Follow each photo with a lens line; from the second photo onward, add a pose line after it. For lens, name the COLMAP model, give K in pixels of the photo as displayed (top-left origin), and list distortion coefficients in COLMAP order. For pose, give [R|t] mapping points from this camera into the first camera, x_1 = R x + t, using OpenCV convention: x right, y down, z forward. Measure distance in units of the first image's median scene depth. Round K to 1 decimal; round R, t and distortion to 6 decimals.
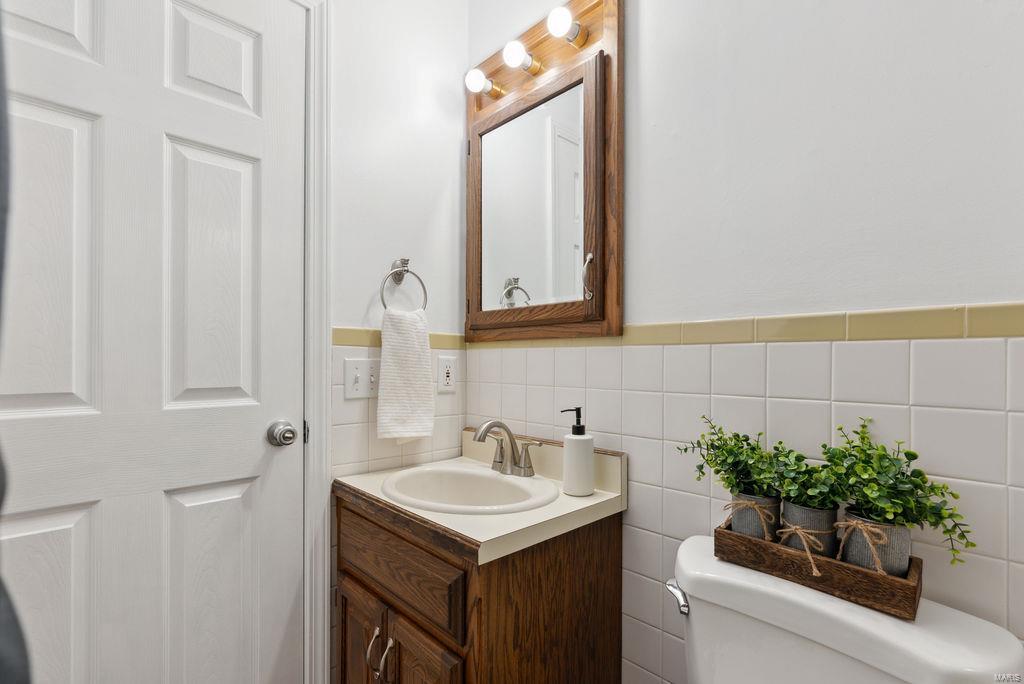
lens RADIAL K [[471.6, 0, 506.1], [0, 471.6, 359.5], [0, 0, 1]] dist [-0.004494, -0.000510]
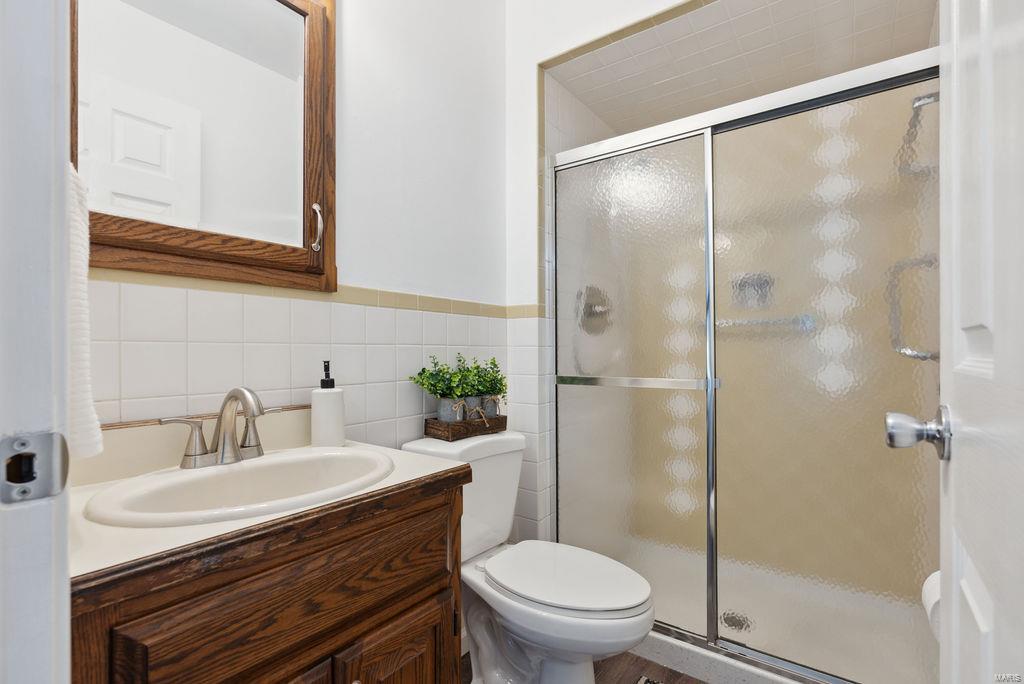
lens RADIAL K [[471.6, 0, 512.5], [0, 471.6, 346.9], [0, 0, 1]] dist [-0.004494, -0.000510]
pose [[-0.172181, -0.000039, 0.985065, -0.867541], [-0.010715, 0.999941, -0.001833, 0.069533], [-0.985007, -0.010870, -0.172171, 0.777542]]
